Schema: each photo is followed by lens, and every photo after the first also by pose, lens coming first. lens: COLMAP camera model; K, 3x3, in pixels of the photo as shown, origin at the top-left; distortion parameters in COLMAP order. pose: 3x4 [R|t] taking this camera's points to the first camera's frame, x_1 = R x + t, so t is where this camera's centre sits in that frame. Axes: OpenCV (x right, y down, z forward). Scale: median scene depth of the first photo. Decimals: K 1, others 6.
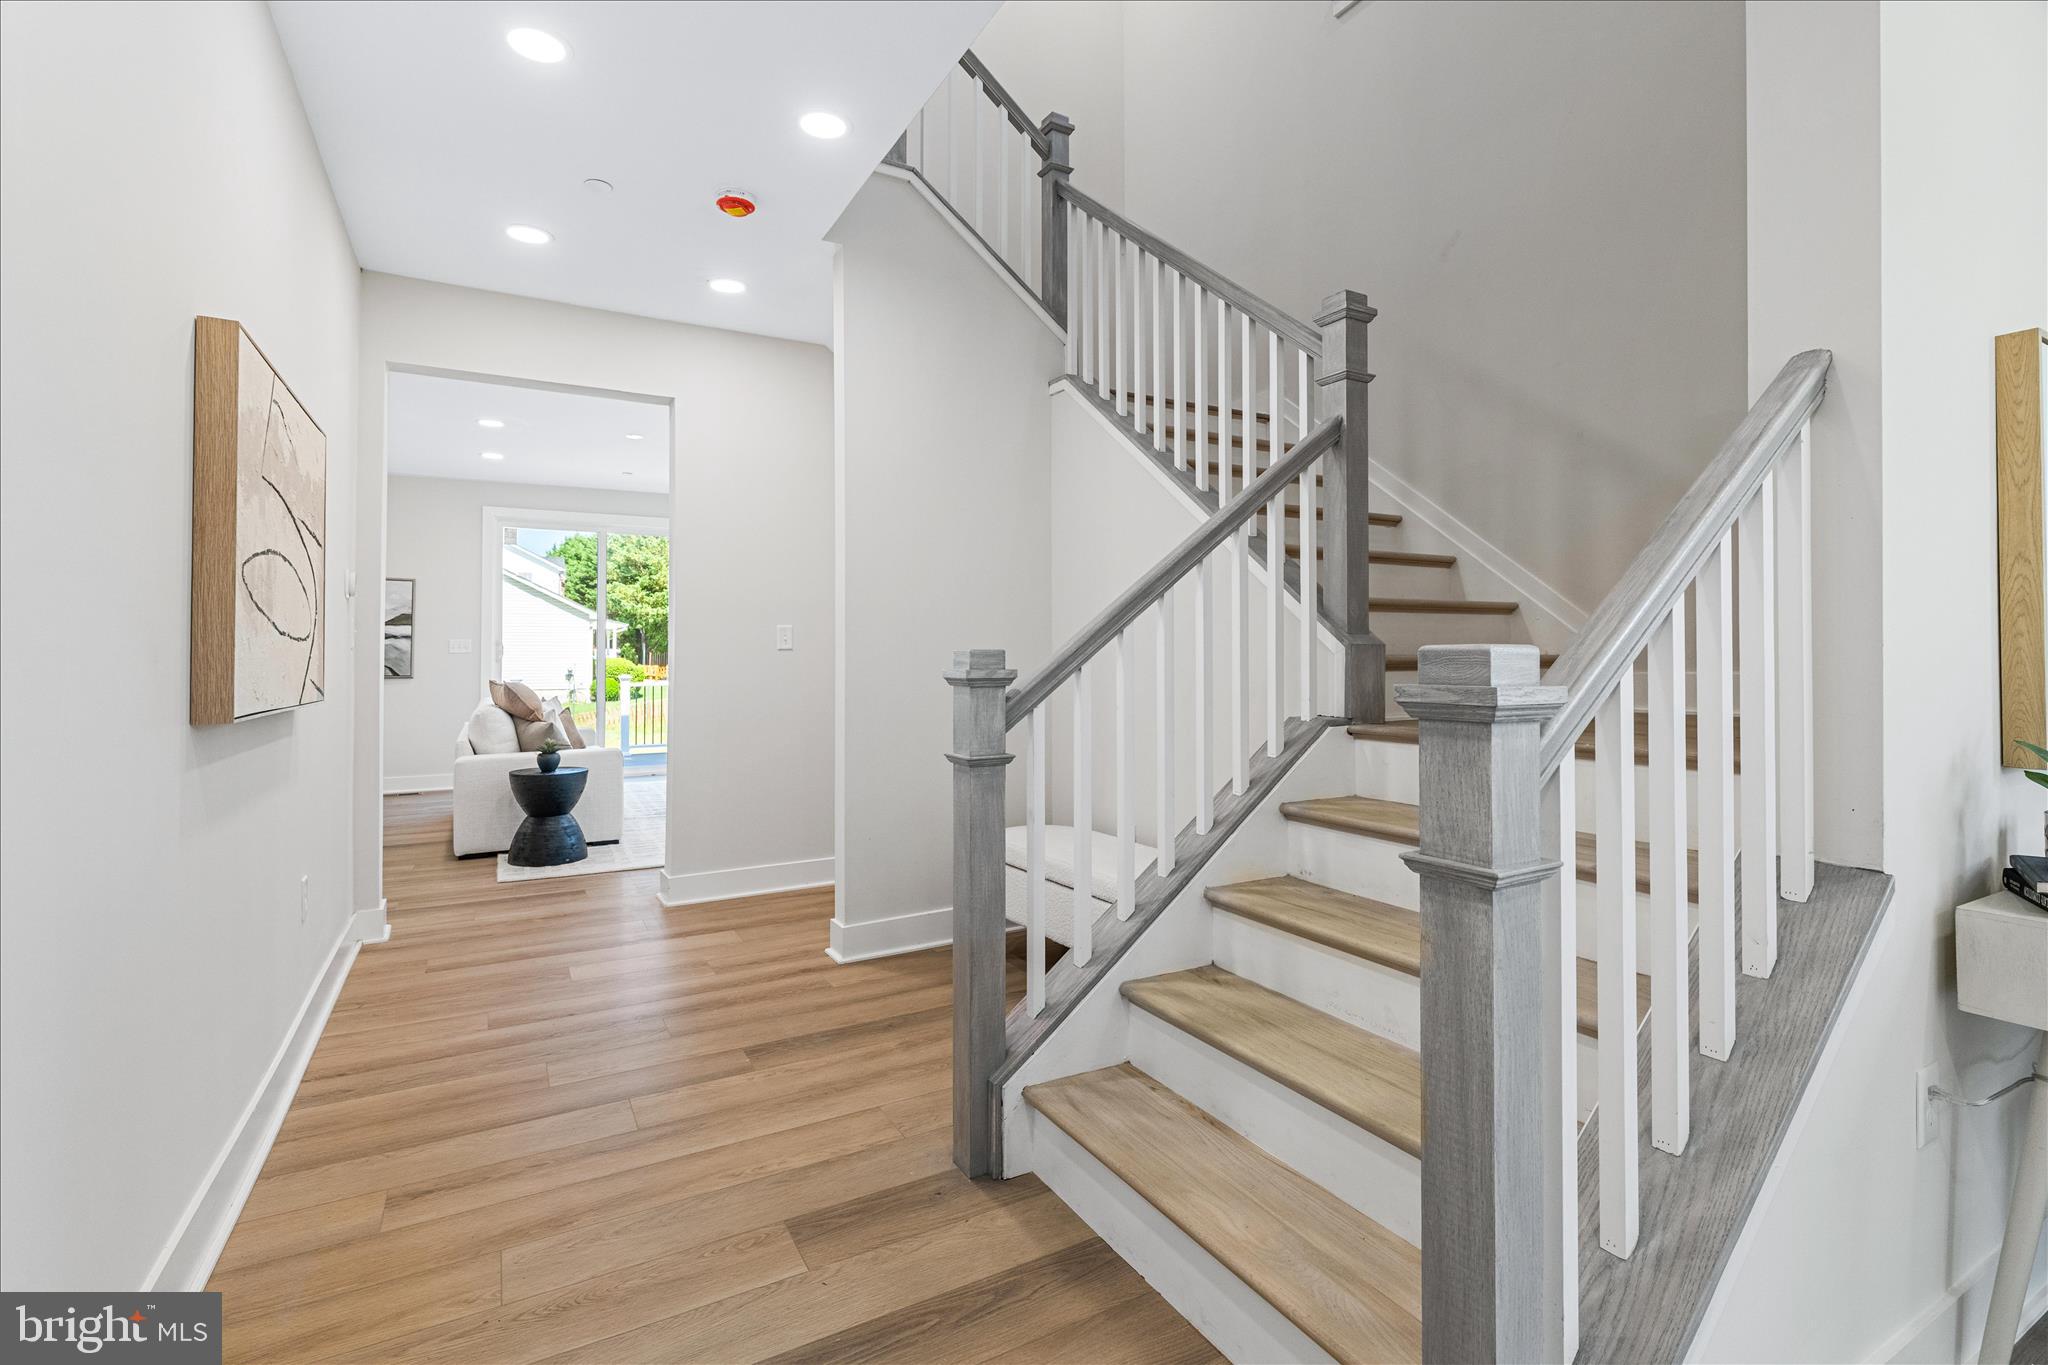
lens RADIAL K [[931.5, 0, 1024.7], [0, 931.5, 635.8], [0, 0, 1]] dist [-0.006128, 0.001390]
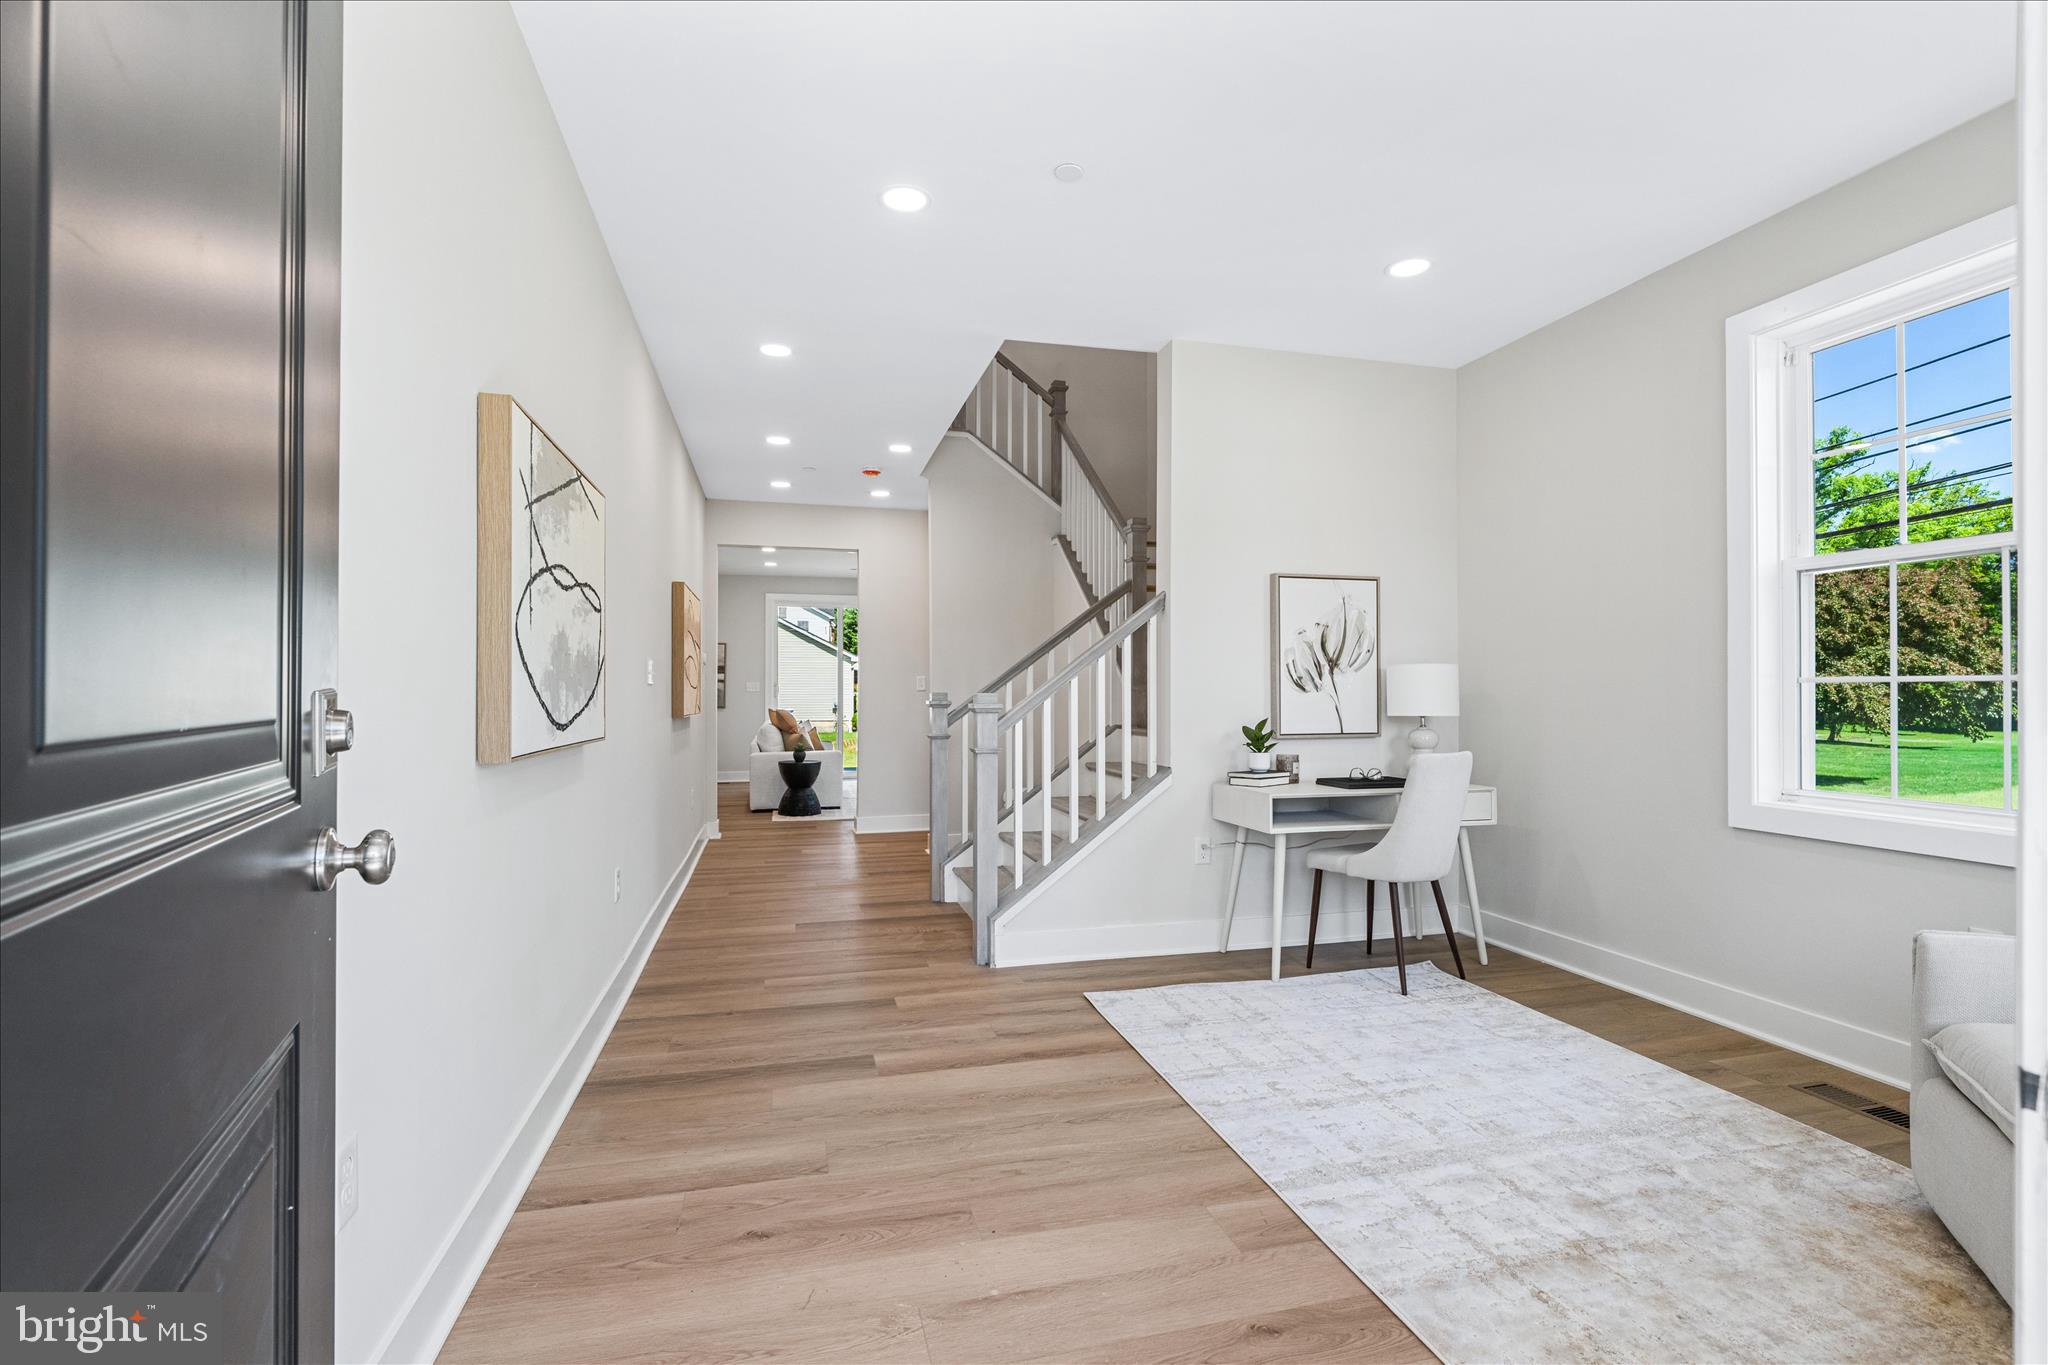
lens RADIAL K [[931.5, 0, 1022.0], [0, 931.5, 687.2], [0, 0, 1]] dist [-0.006128, 0.001390]
pose [[0.965044, 0.001243, -0.262083, 0.326439], [0.002696, 0.999889, 0.014669, -0.014187], [0.262072, -0.014863, 0.964934, -0.533765]]
